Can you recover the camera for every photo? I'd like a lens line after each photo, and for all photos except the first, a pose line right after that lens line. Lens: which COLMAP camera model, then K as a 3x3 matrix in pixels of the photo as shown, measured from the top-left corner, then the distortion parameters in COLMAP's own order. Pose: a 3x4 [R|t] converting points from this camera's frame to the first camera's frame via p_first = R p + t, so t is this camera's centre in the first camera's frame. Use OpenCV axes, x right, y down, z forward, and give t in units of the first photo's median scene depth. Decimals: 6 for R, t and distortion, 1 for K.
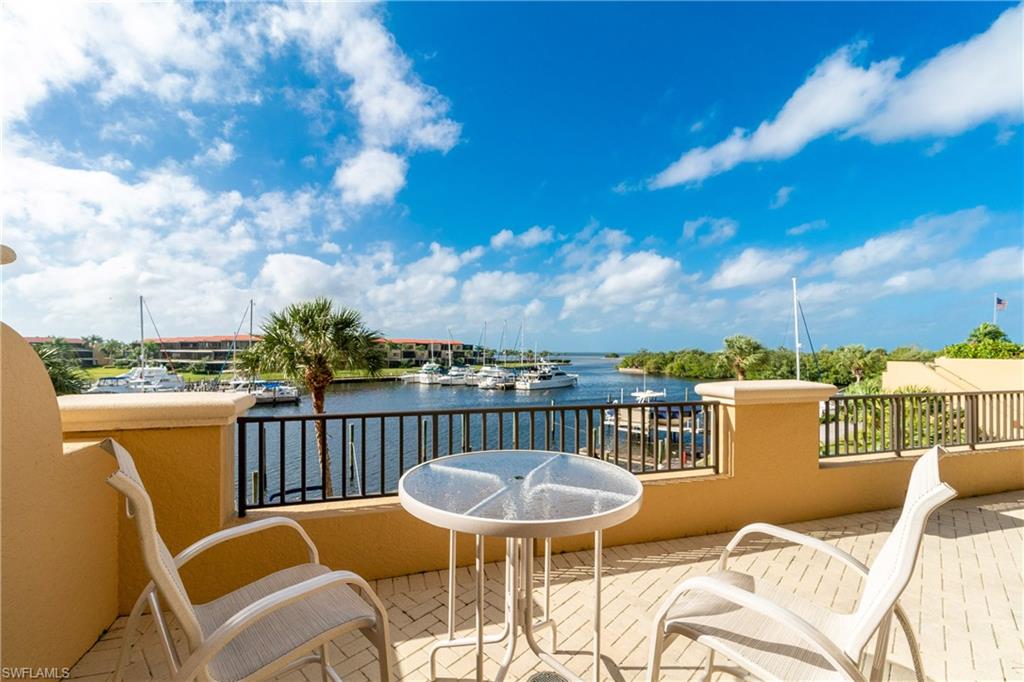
lens RADIAL K [[454.6, 0, 511.7], [0, 454.6, 342.4], [0, 0, 1]] dist [0.001001, 0.000686]
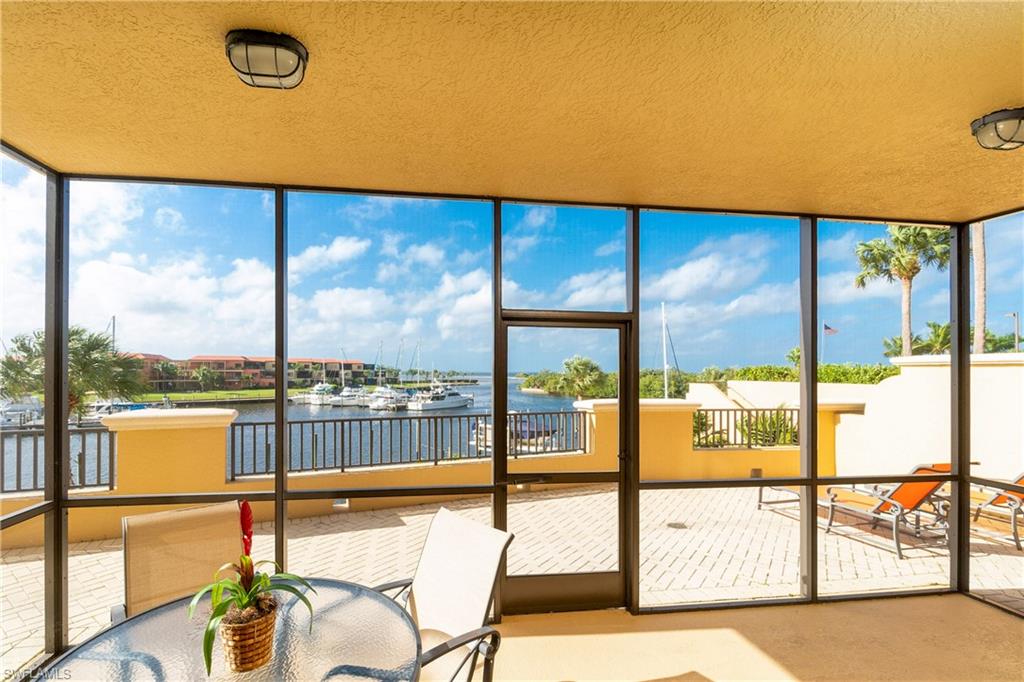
lens RADIAL K [[454.6, 0, 501.7], [0, 454.6, 364.1], [0, 0, 1]] dist [0.001001, 0.000686]
pose [[0.995188, 0.004812, 0.097867, 0.113216], [-0.005150, 0.999982, 0.003207, -0.000103], [-0.097849, -0.003696, 0.995194, 0.005305]]
